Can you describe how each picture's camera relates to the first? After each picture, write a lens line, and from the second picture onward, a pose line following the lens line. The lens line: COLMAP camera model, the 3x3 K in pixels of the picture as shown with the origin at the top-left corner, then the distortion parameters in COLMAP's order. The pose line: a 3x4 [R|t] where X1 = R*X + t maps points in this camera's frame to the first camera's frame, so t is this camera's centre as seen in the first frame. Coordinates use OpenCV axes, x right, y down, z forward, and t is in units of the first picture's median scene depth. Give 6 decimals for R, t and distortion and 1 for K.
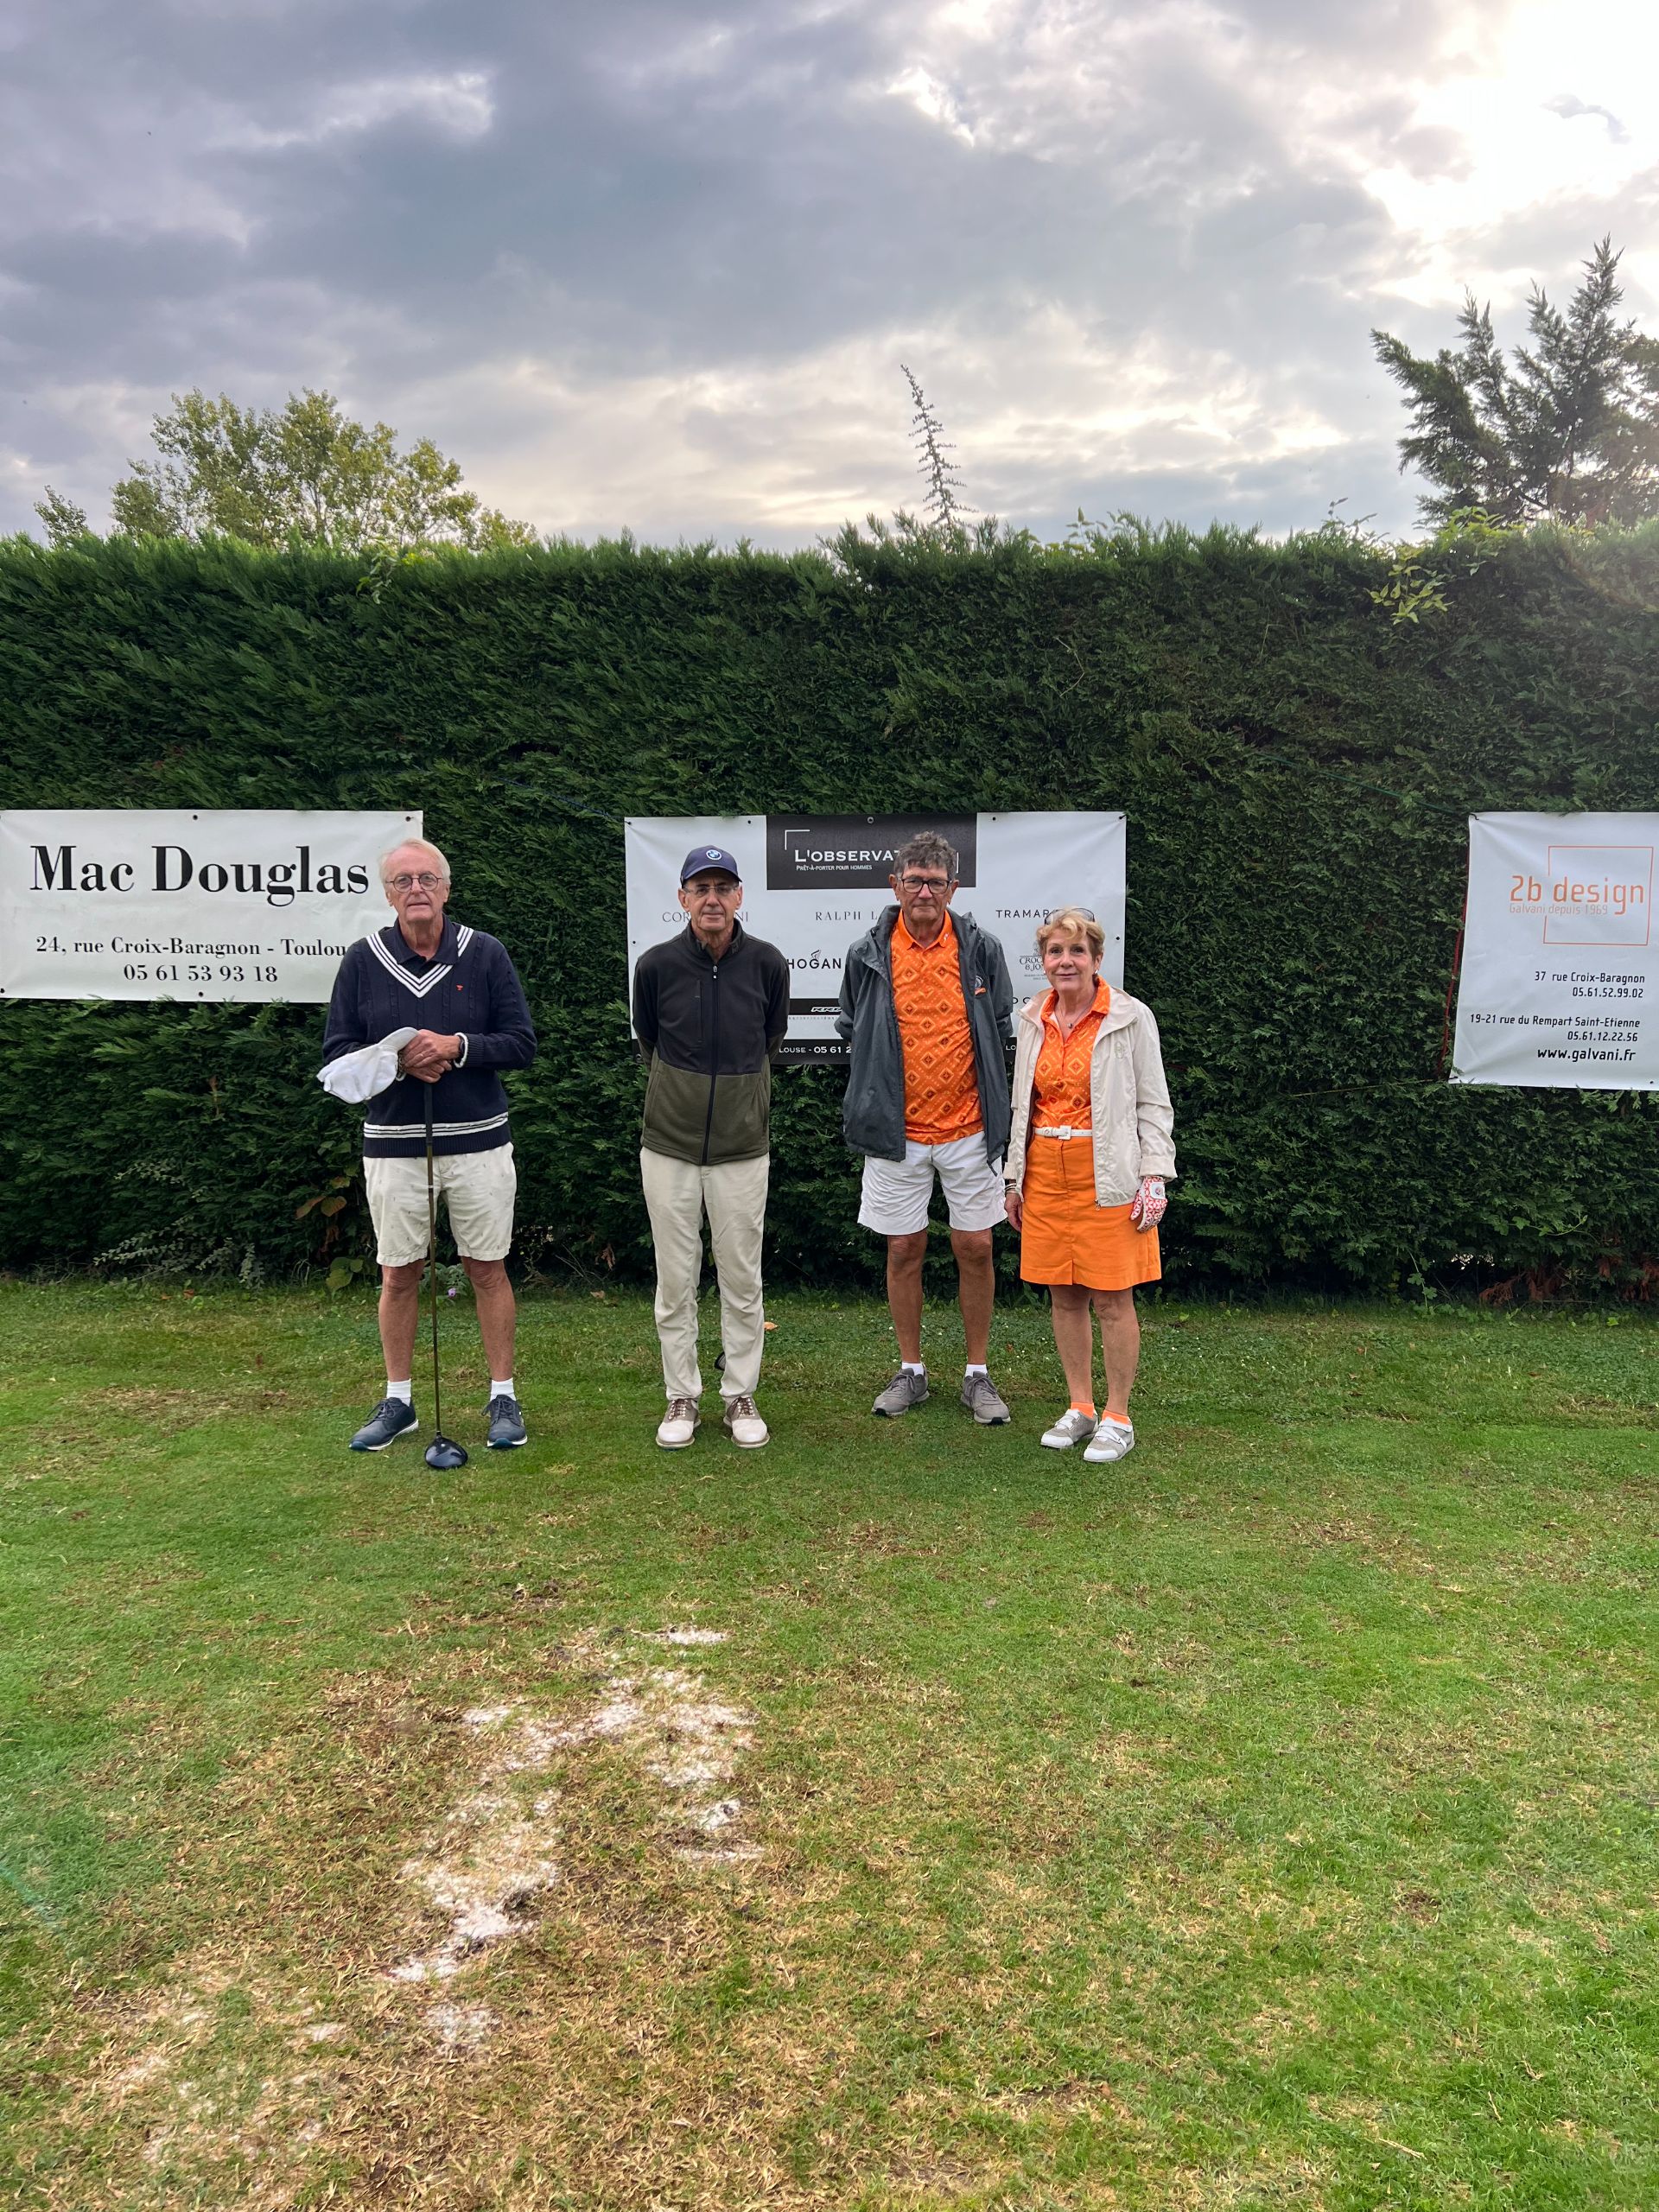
lens RADIAL K [[1639.3, 0, 840.8], [0, 1639.3, 1114.5], [0, 0, 1]] dist [0.098378, -0.182228]
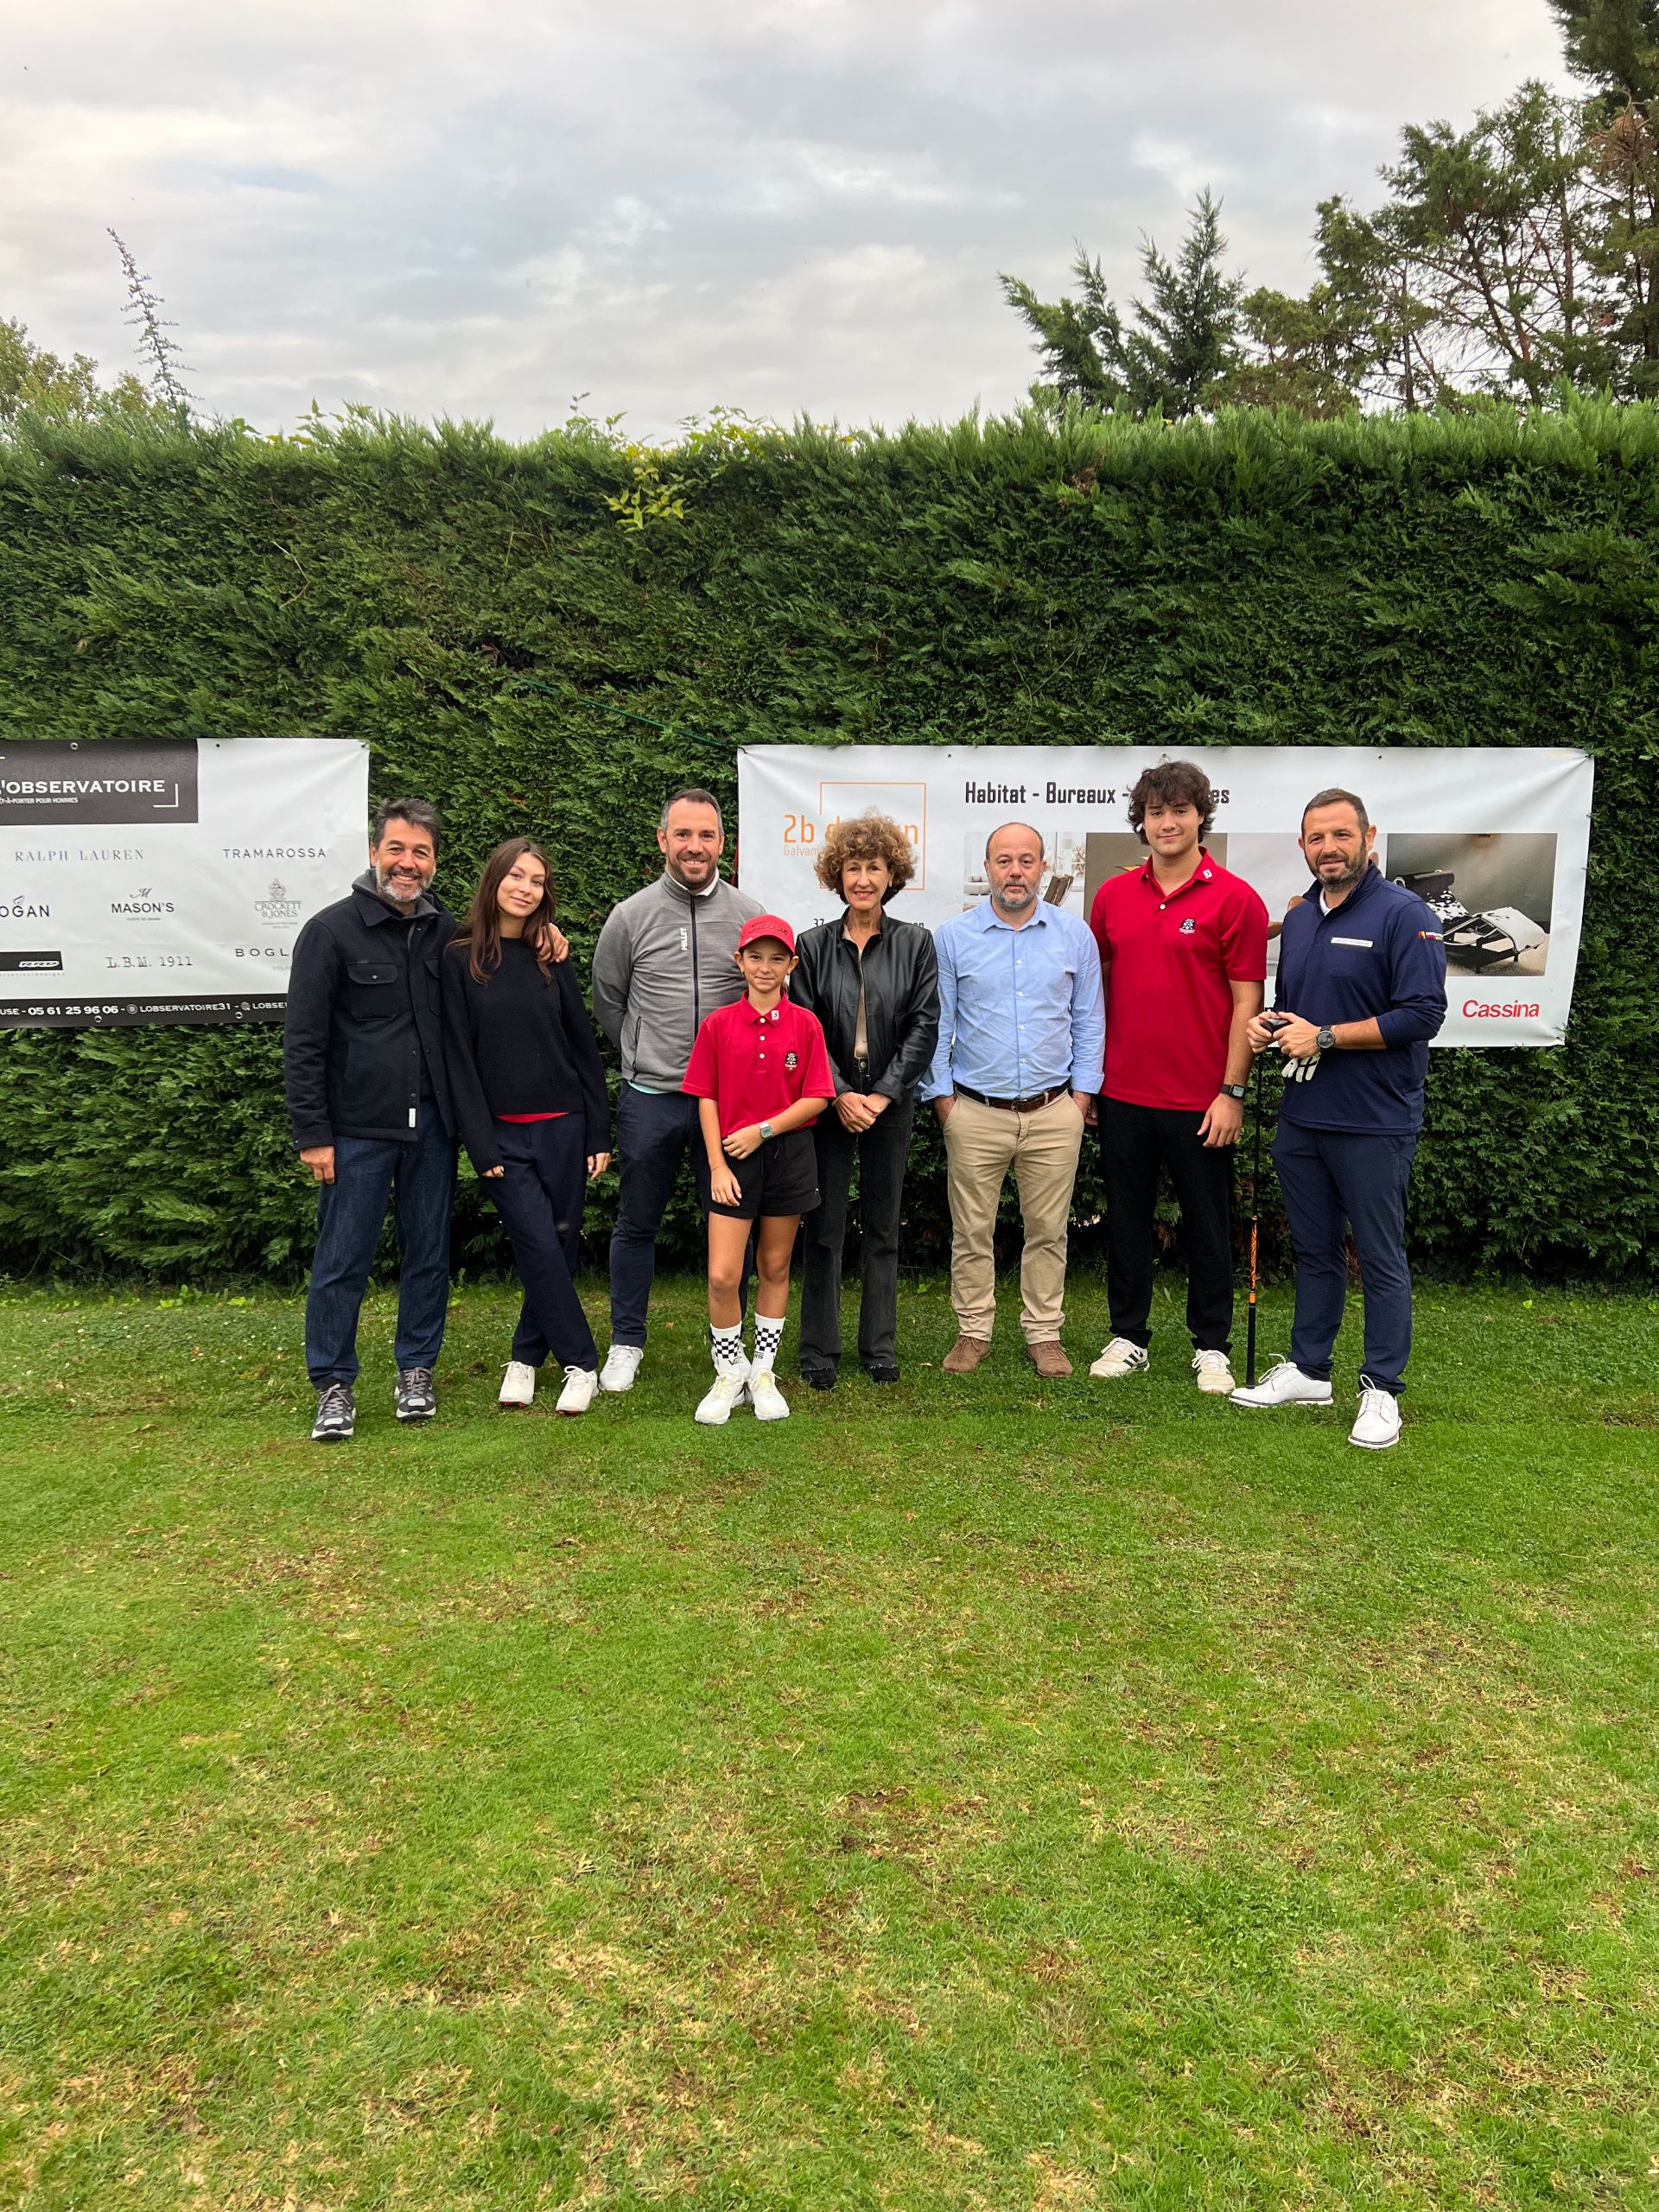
lens RADIAL K [[1628.2, 0, 823.4], [0, 1628.2, 1106.7], [0, 0, 1]] dist [0.119611, -0.250972]
pose [[0.994613, -0.019955, 0.101717, 0.316995], [0.018298, 0.999685, 0.017194, 0.003732], [-0.102028, -0.015240, 0.994665, 0.084084]]
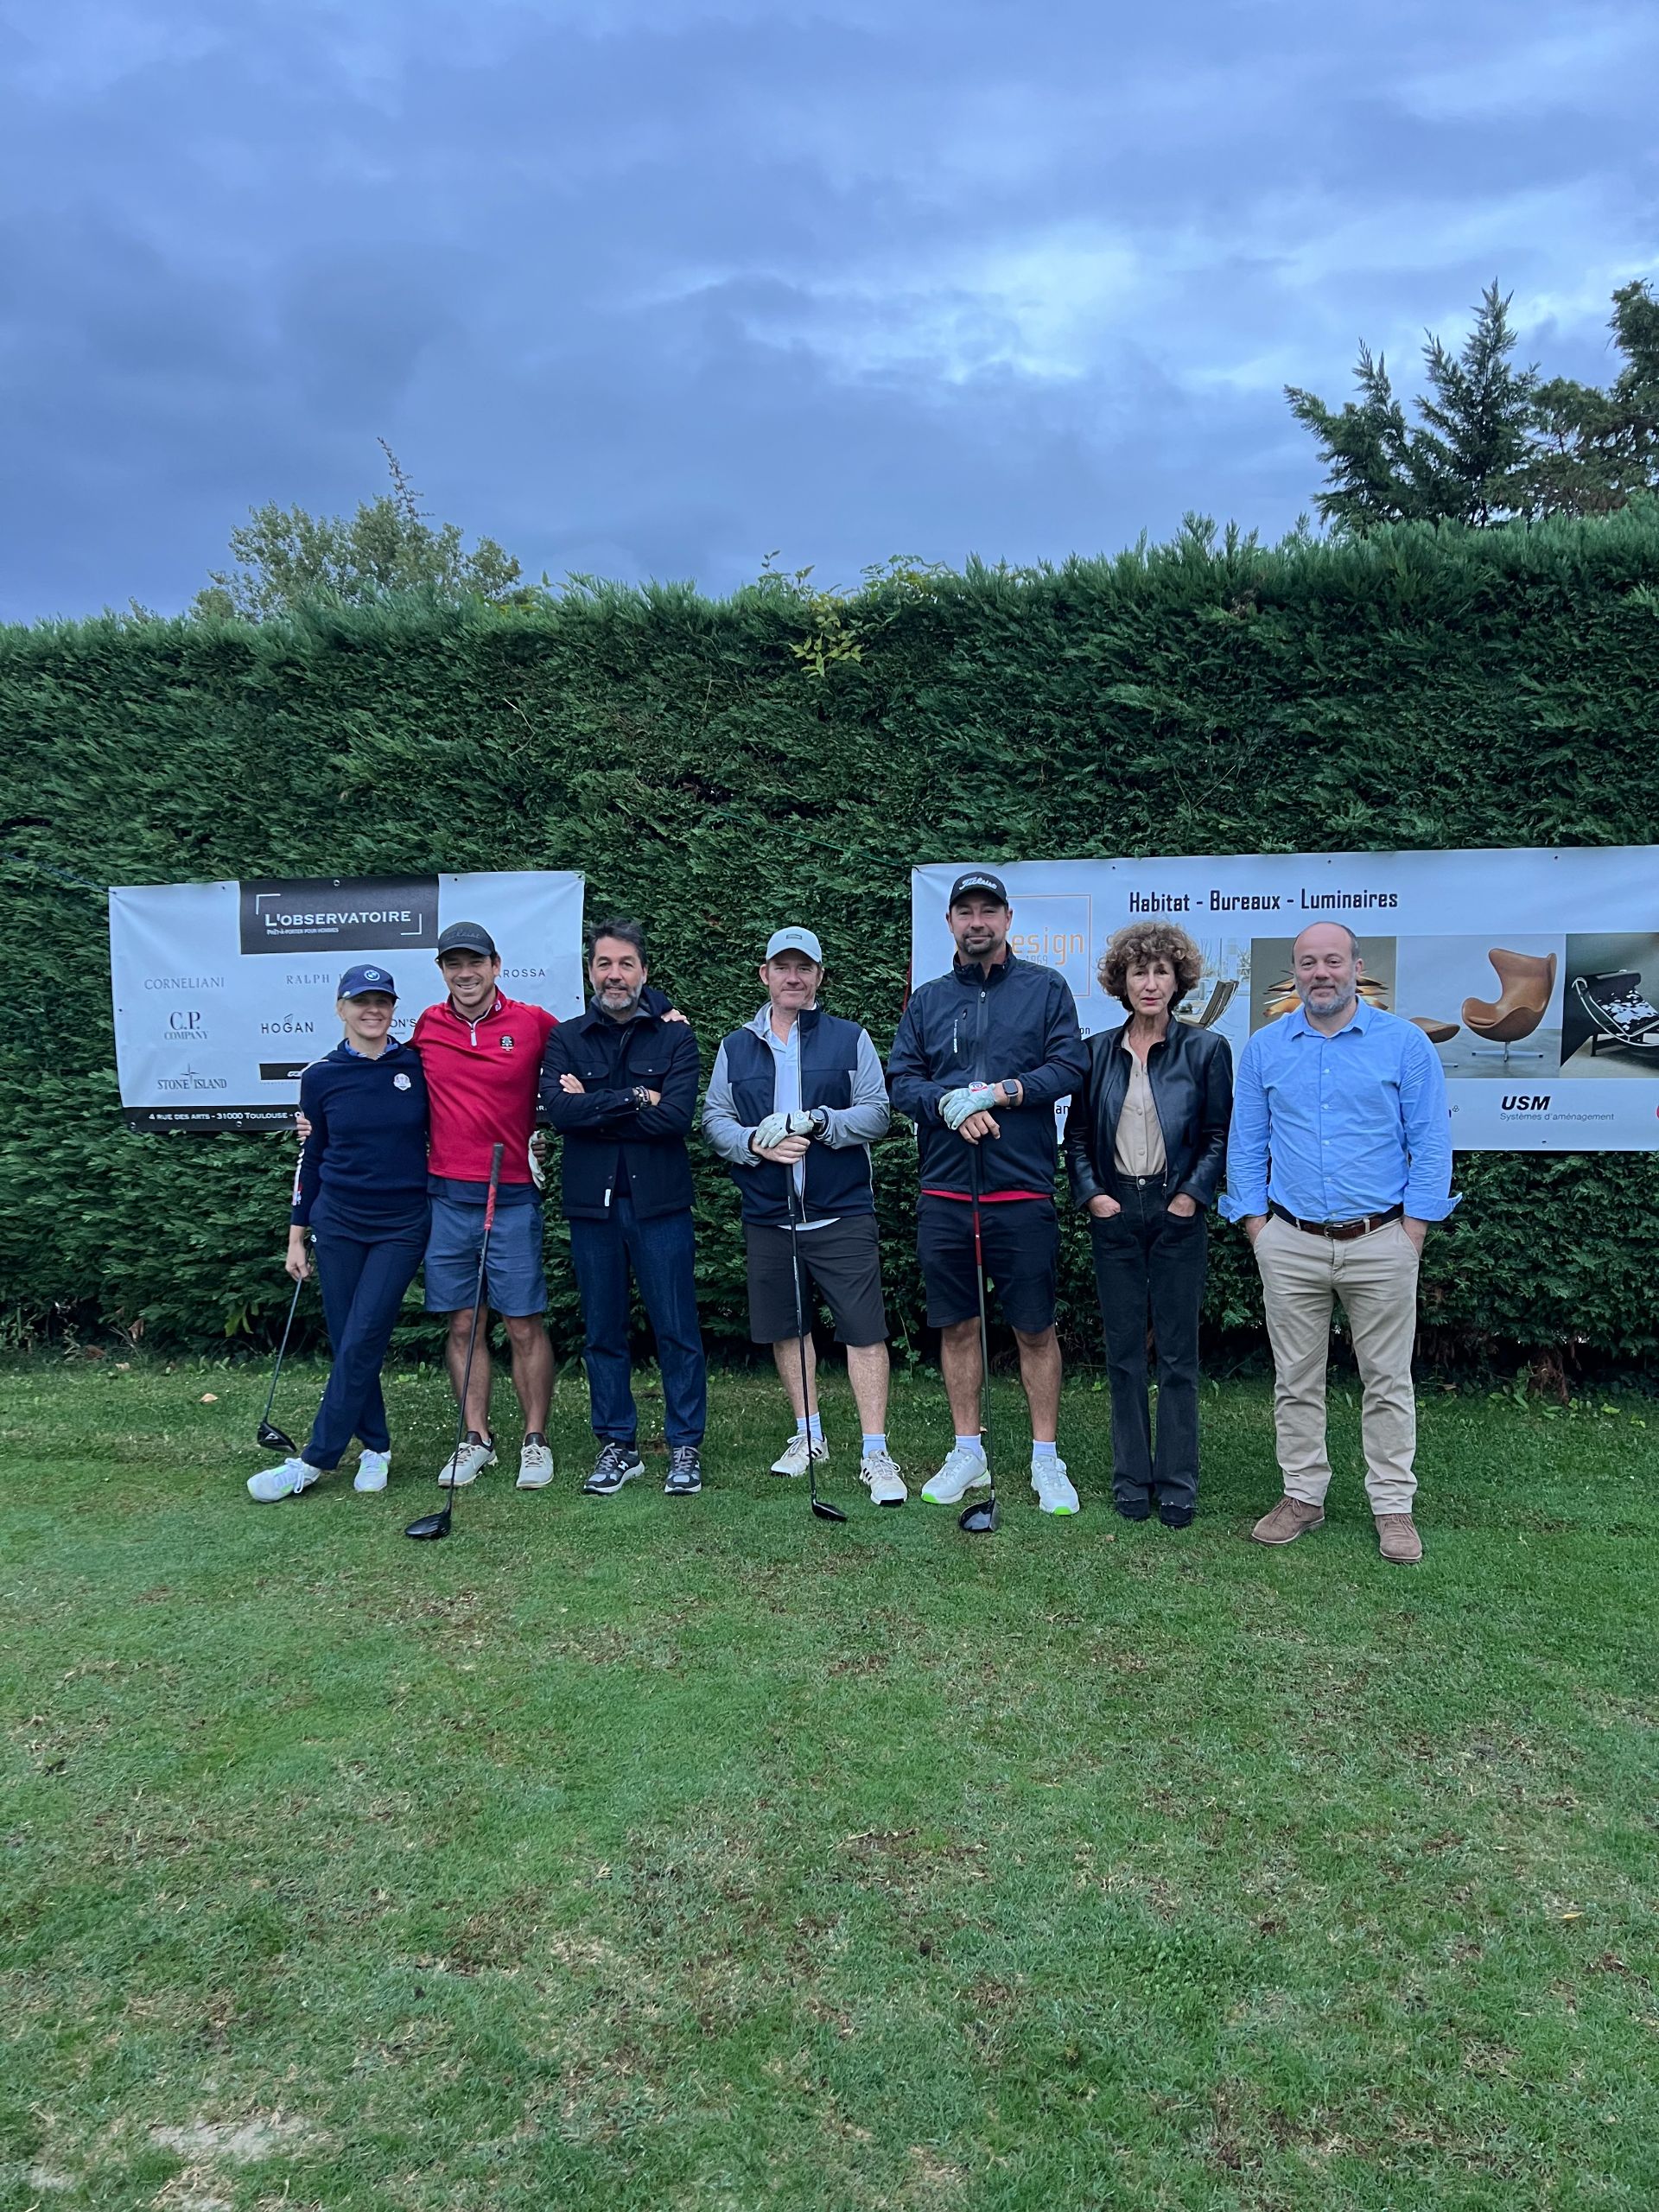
lens RADIAL K [[1628.3, 0, 843.0], [0, 1628.3, 1124.5], [0, 0, 1]] dist [0.142462, -0.294849]
pose [[0.996618, -0.014200, -0.080941, 0.398130], [0.011029, 0.999159, -0.039501, 0.008935], [0.081434, 0.038474, 0.995936, 0.036059]]
